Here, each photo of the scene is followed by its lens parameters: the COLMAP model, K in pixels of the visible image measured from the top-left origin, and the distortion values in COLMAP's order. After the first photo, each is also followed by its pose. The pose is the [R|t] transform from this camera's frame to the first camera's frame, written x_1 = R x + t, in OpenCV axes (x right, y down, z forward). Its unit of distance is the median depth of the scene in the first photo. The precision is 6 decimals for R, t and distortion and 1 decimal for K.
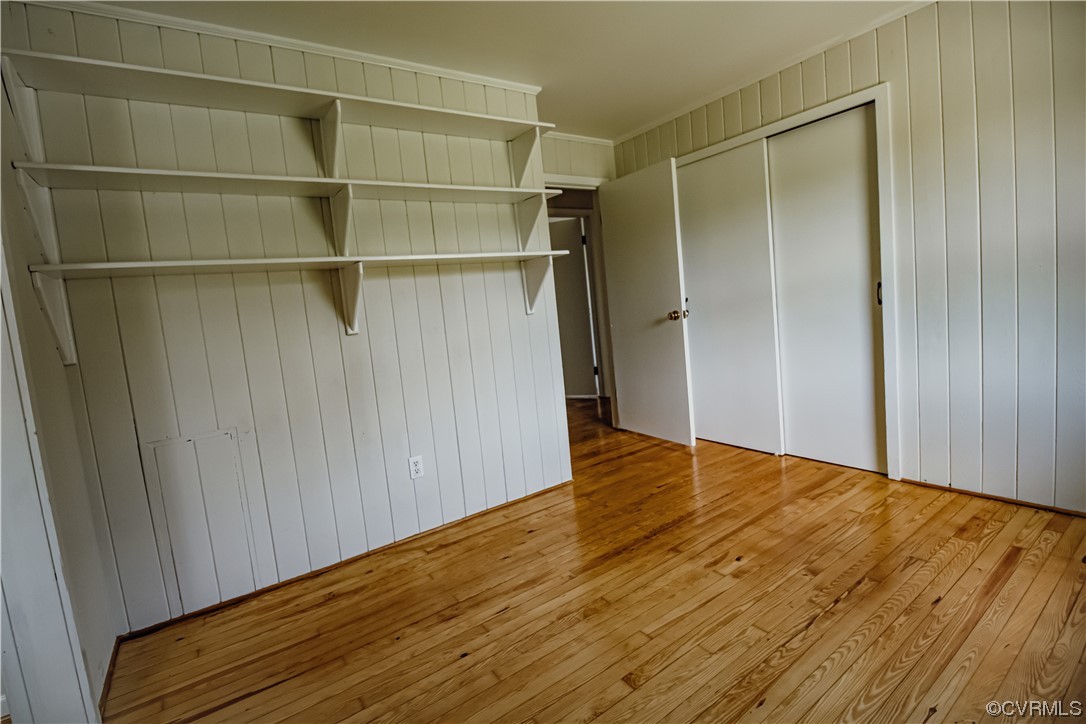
lens RADIAL K [[511.7, 0, 559.9], [0, 511.7, 345.0], [0, 0, 1]] dist [0.005037, -0.017553]
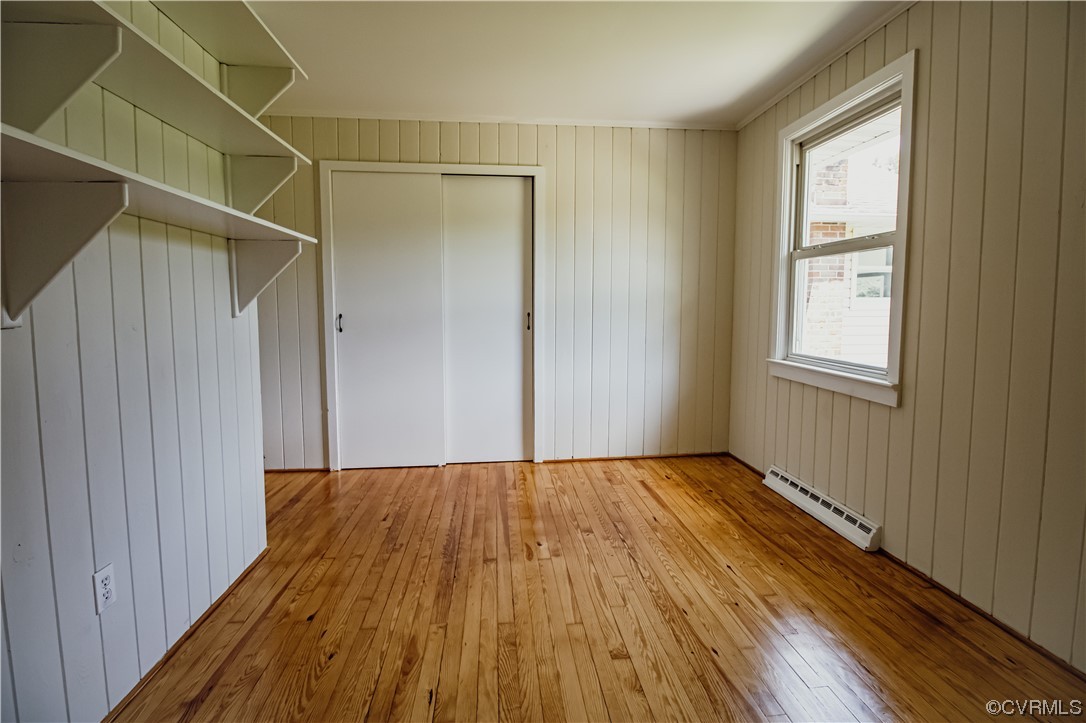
lens RADIAL K [[511.3, 0, 559.3], [0, 511.3, 346.9], [0, 0, 1]] dist [-0.011263, -0.000248]
pose [[0.479578, 0.024847, 0.877147, -0.517106], [0.034524, 0.998291, -0.047154, 0.031385], [-0.876820, 0.052896, 0.477901, 0.329663]]
